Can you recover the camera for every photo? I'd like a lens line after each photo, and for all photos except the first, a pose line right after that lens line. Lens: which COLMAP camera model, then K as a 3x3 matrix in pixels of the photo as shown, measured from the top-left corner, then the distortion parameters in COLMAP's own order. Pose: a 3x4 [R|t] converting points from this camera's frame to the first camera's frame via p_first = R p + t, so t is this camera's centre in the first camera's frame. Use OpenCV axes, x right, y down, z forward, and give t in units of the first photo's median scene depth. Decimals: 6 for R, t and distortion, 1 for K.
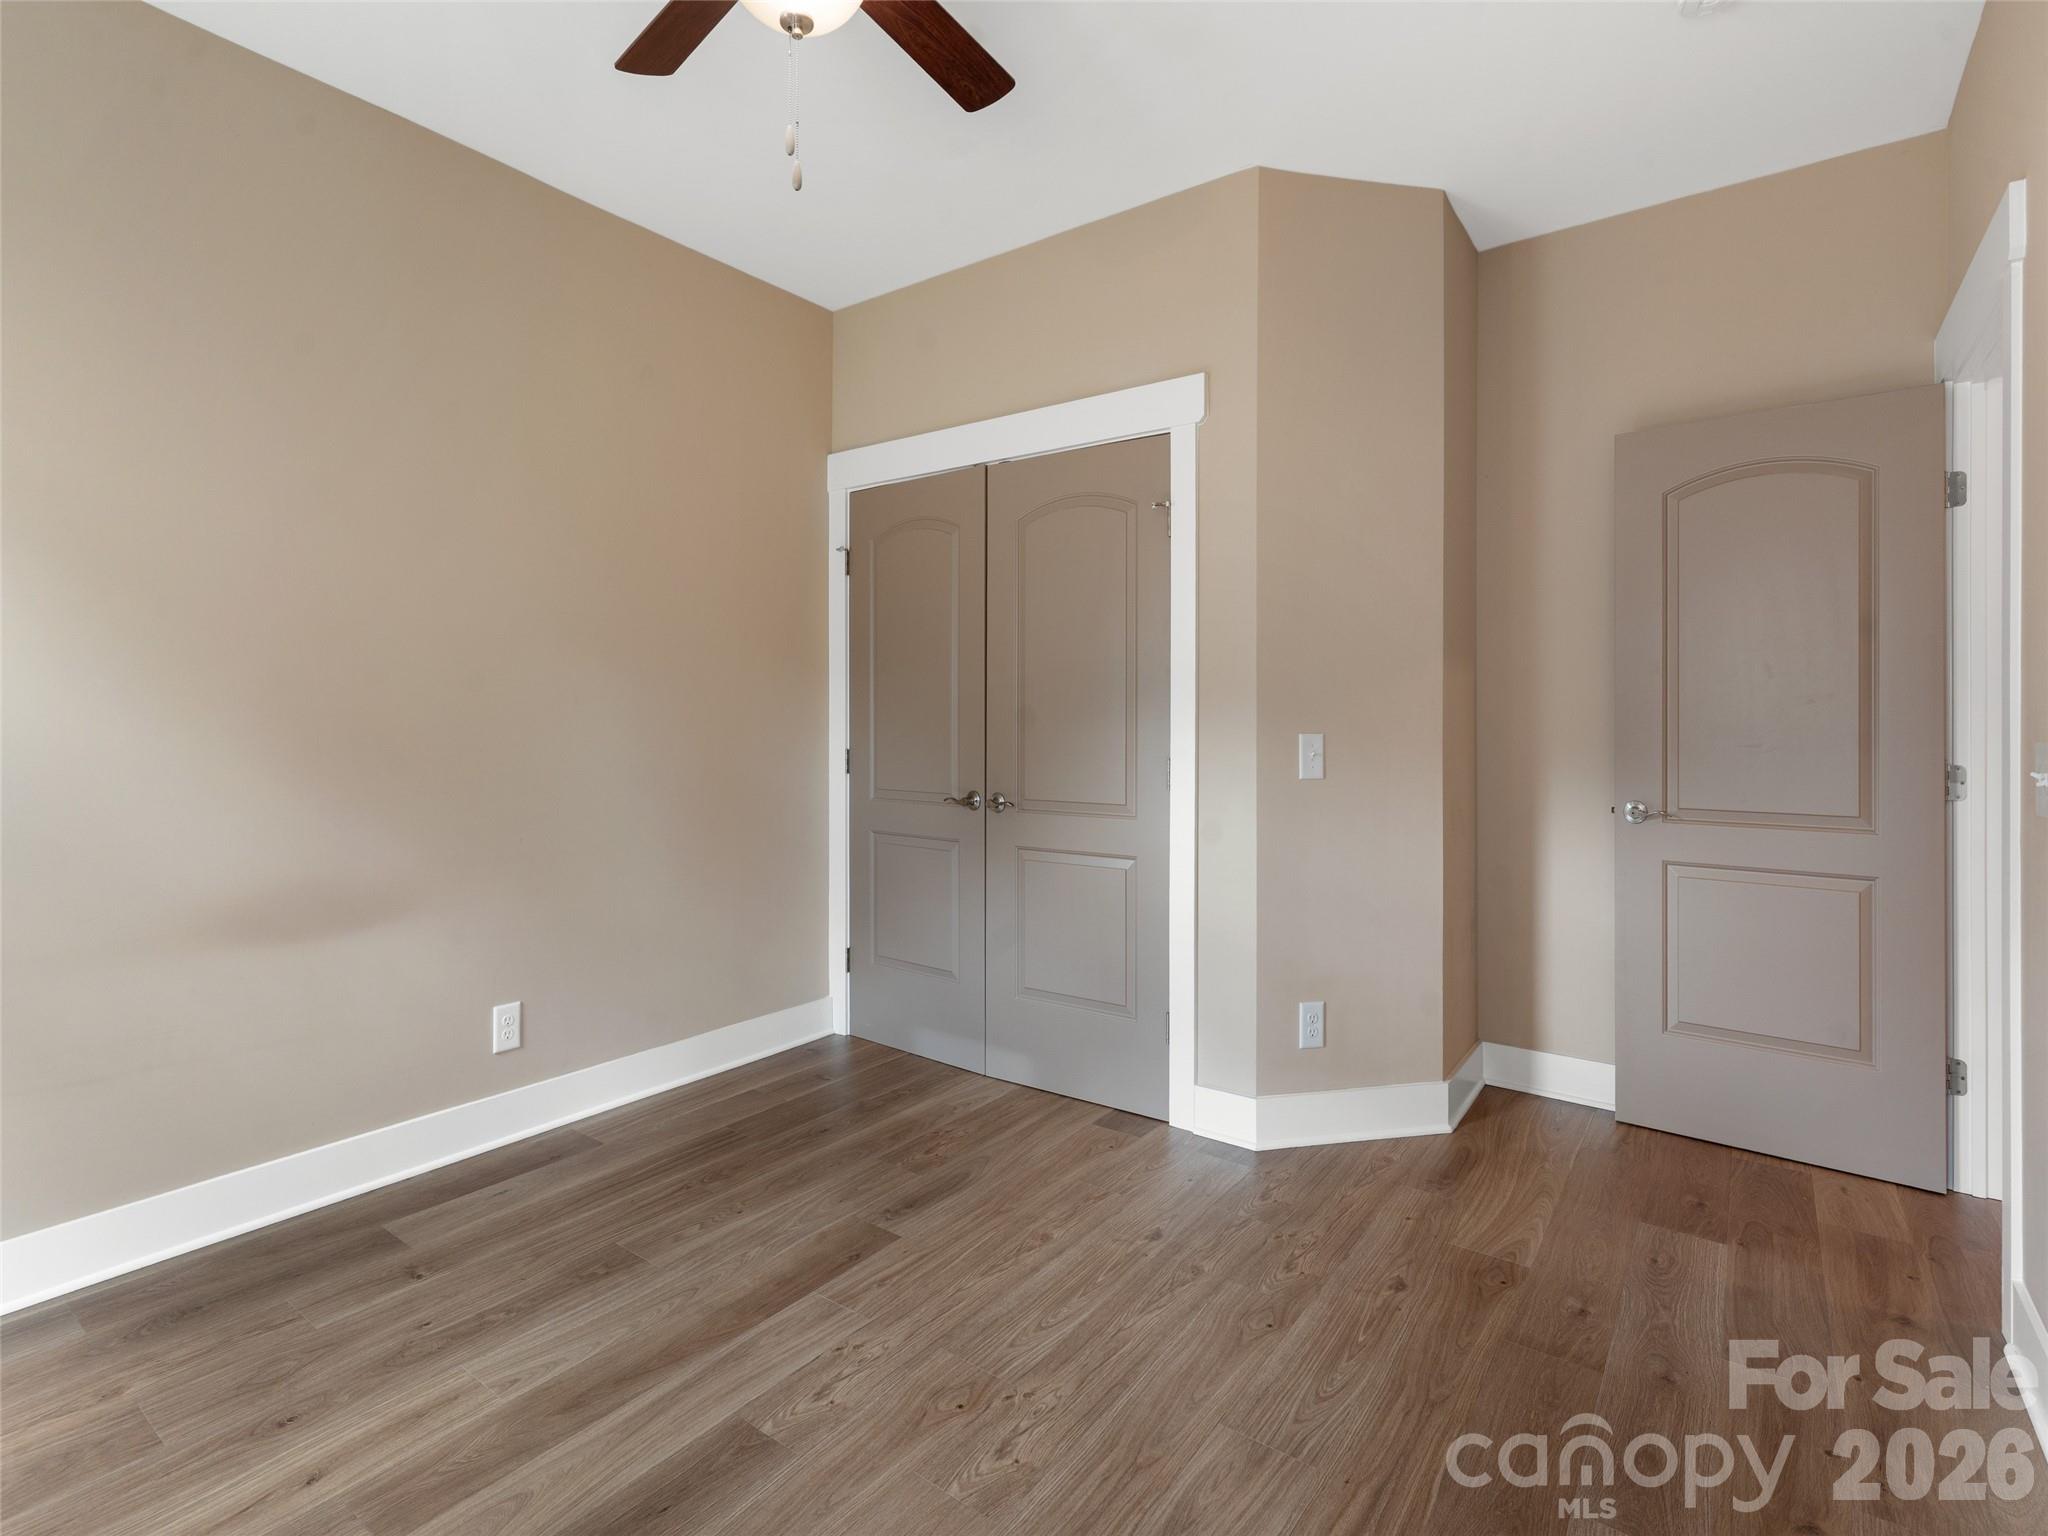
lens RADIAL K [[993.6, 0, 1007.9], [0, 993.6, 757.6], [0, 0, 1]] dist [0.009111, 0.001131]
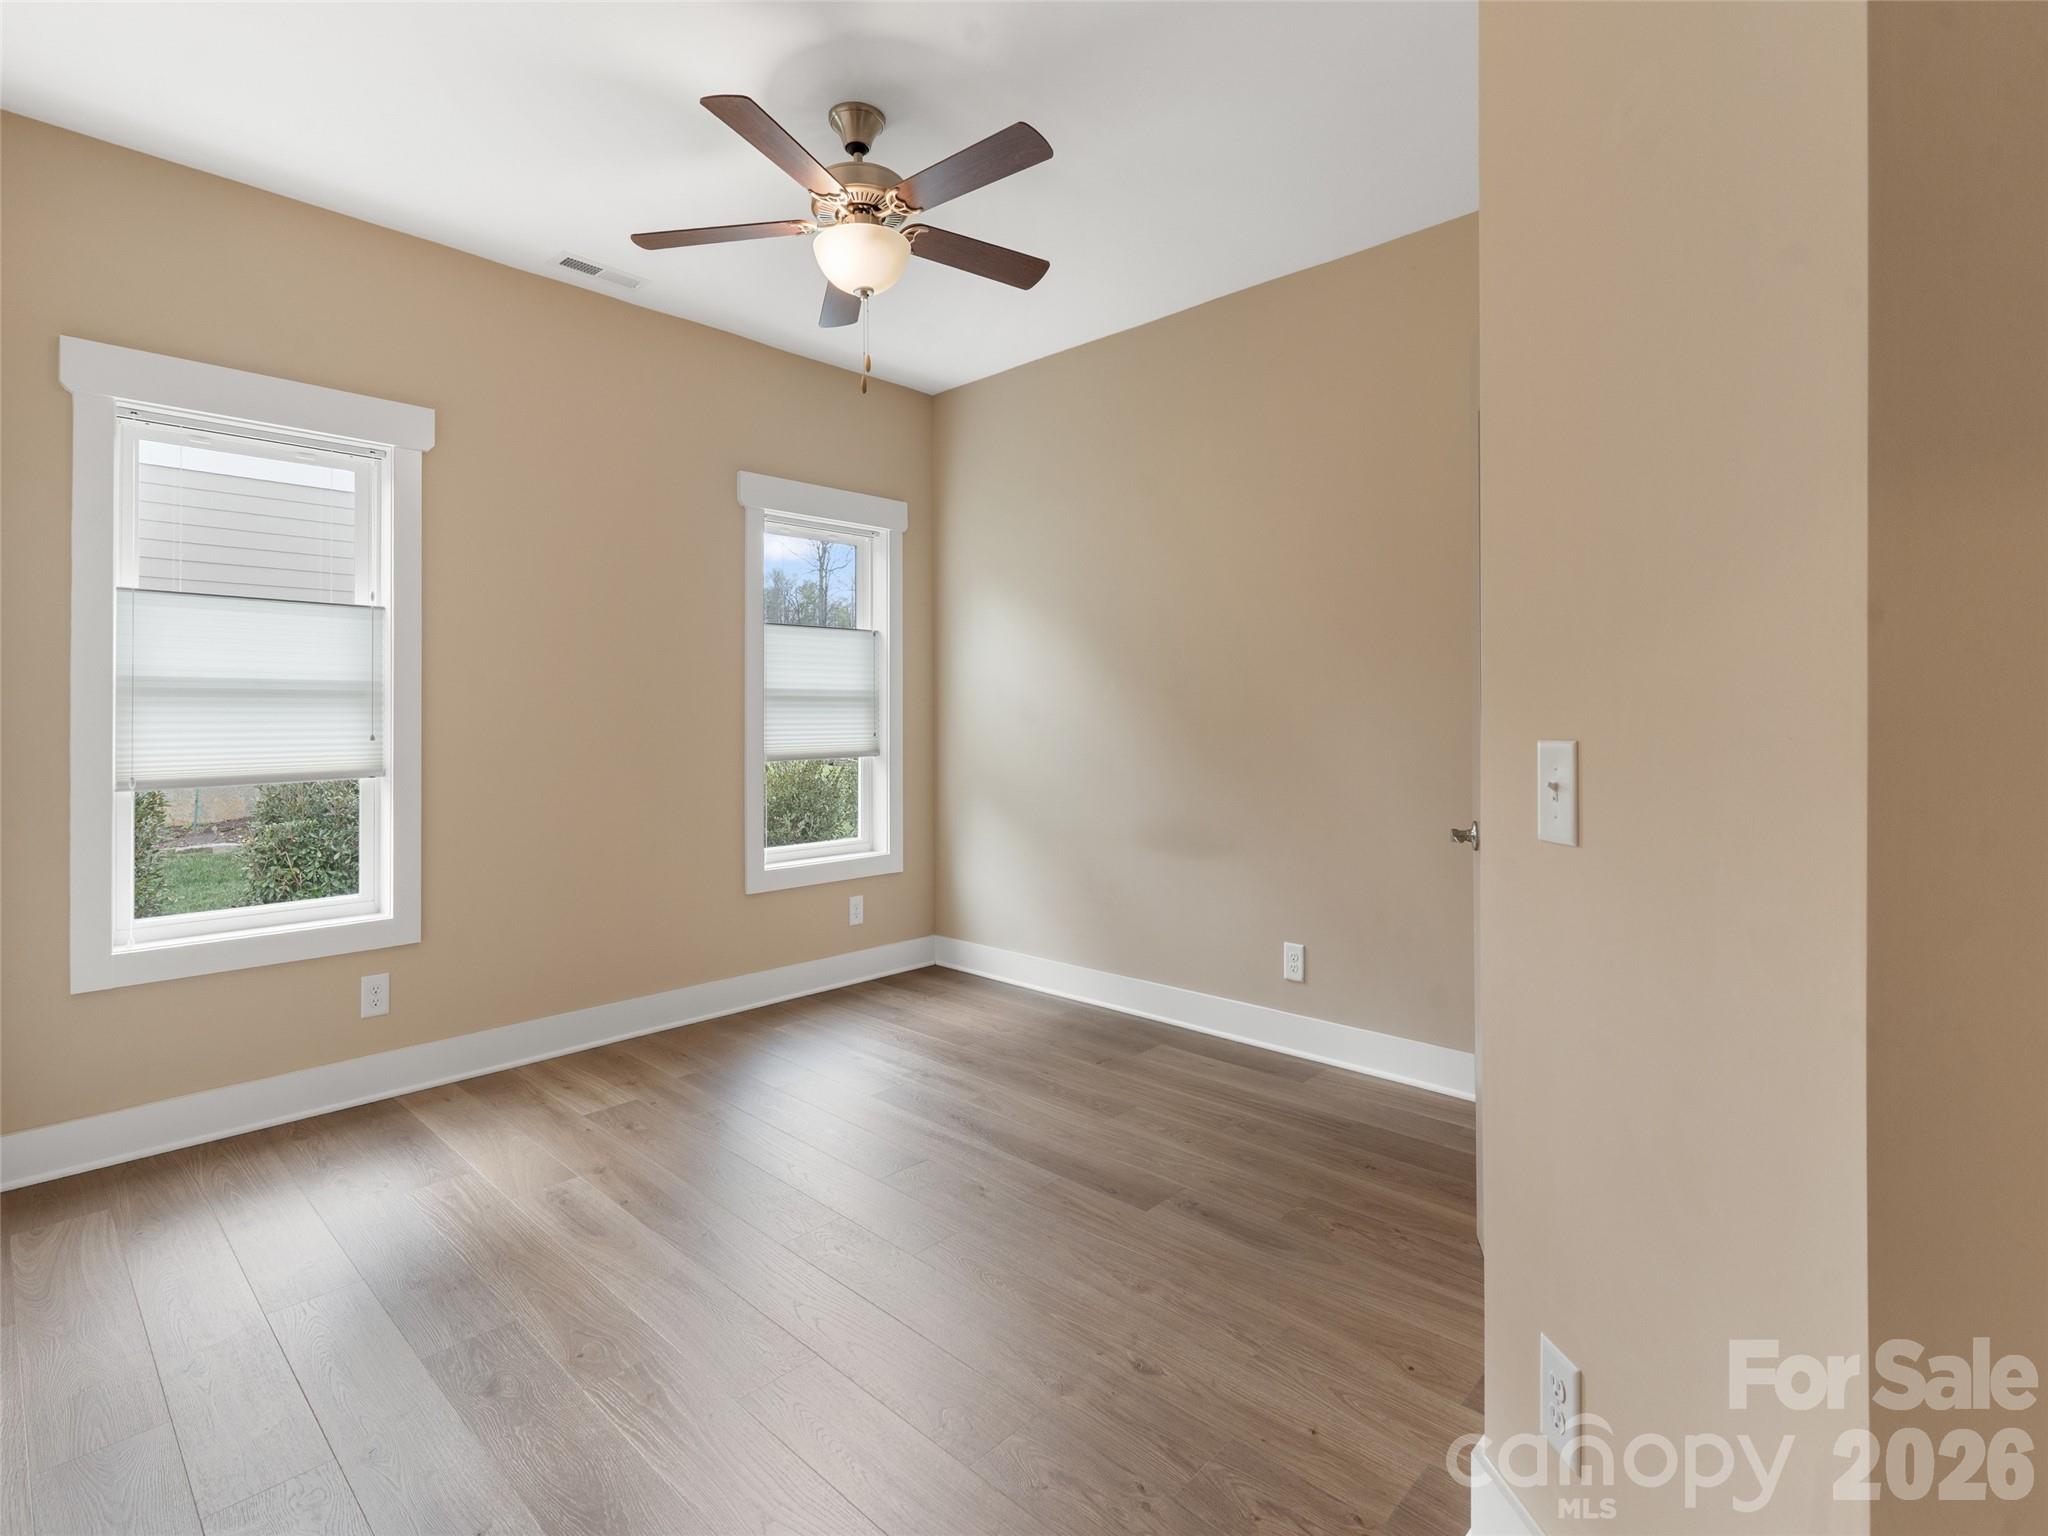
lens RADIAL K [[993.6, 0, 1023.9], [0, 993.6, 758.7], [0, 0, 1]] dist [0.009111, 0.001131]
pose [[-0.118891, 0.042427, -0.992000, 0.830794], [-0.024992, 0.998642, 0.045707, -0.033050], [0.992593, 0.030226, -0.117669, 0.883528]]
